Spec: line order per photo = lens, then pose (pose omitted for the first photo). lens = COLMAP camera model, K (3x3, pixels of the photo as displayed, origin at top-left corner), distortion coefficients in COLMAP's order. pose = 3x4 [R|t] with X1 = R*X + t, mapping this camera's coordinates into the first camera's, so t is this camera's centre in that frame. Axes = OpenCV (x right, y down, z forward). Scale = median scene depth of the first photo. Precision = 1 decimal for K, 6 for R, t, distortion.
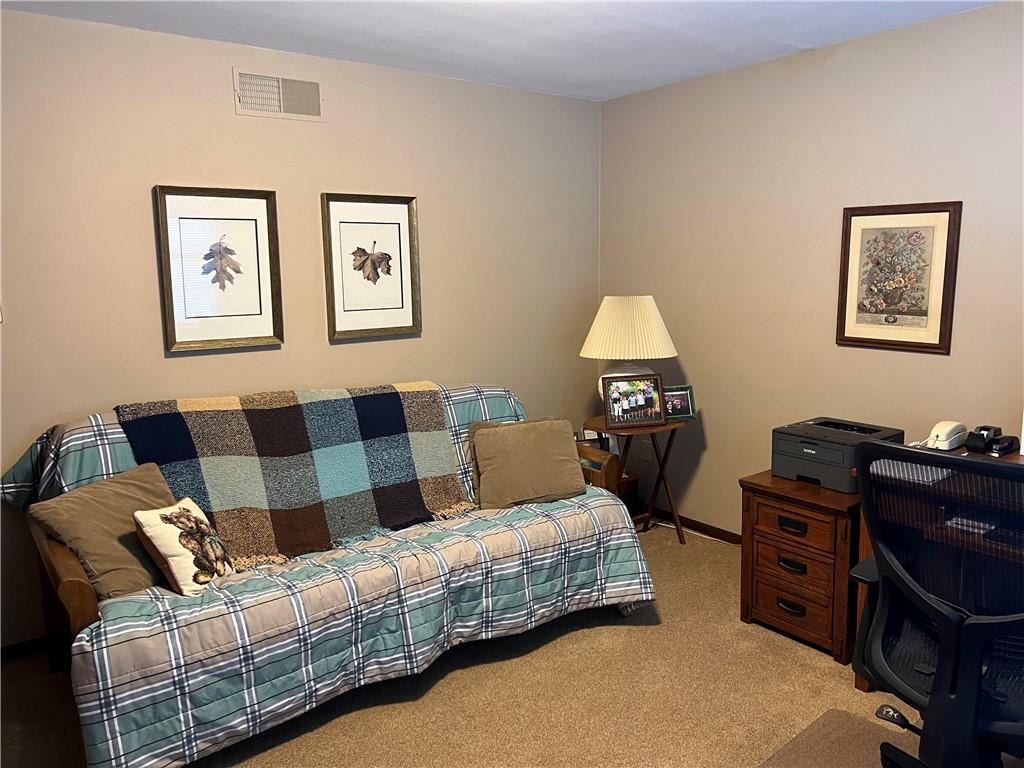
lens RADIAL K [[757.4, 0, 515.2], [0, 757.4, 382.7], [0, 0, 1]] dist [0.065623, -0.096237]
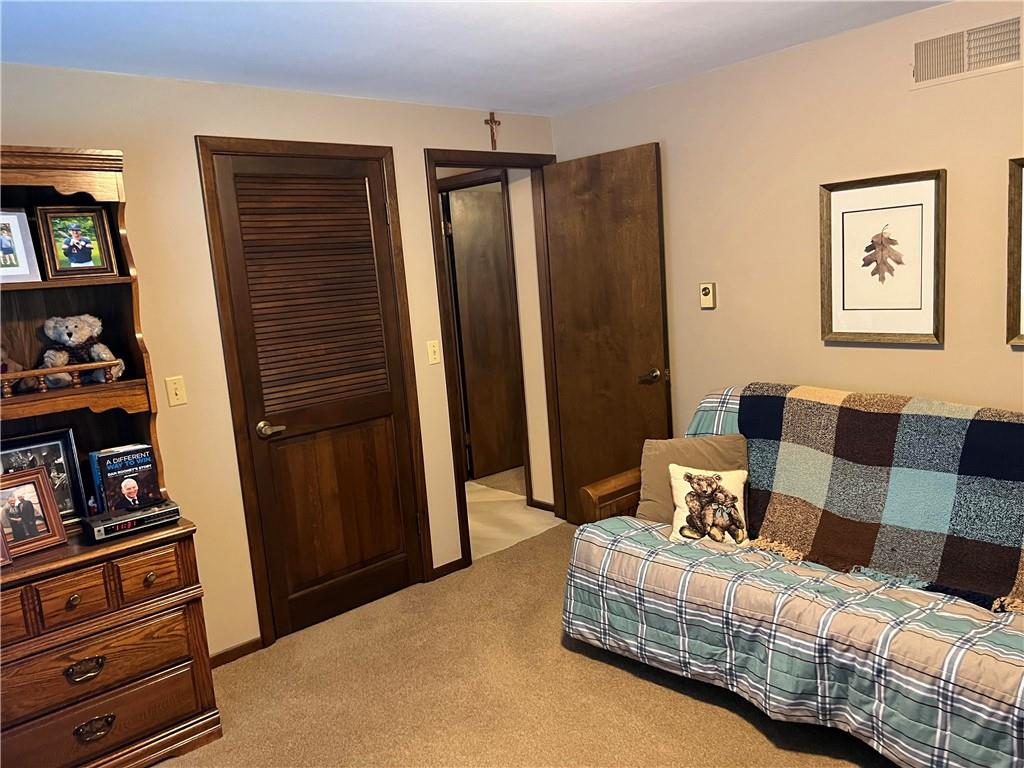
lens RADIAL K [[757.4, 0, 515.2], [0, 757.4, 382.7], [0, 0, 1]] dist [0.065623, -0.096237]
pose [[0.103265, 0.159742, -0.981743, 0.640931], [-0.083568, 0.984923, 0.151469, -0.124431], [0.991137, 0.066401, 0.115057, 0.524810]]
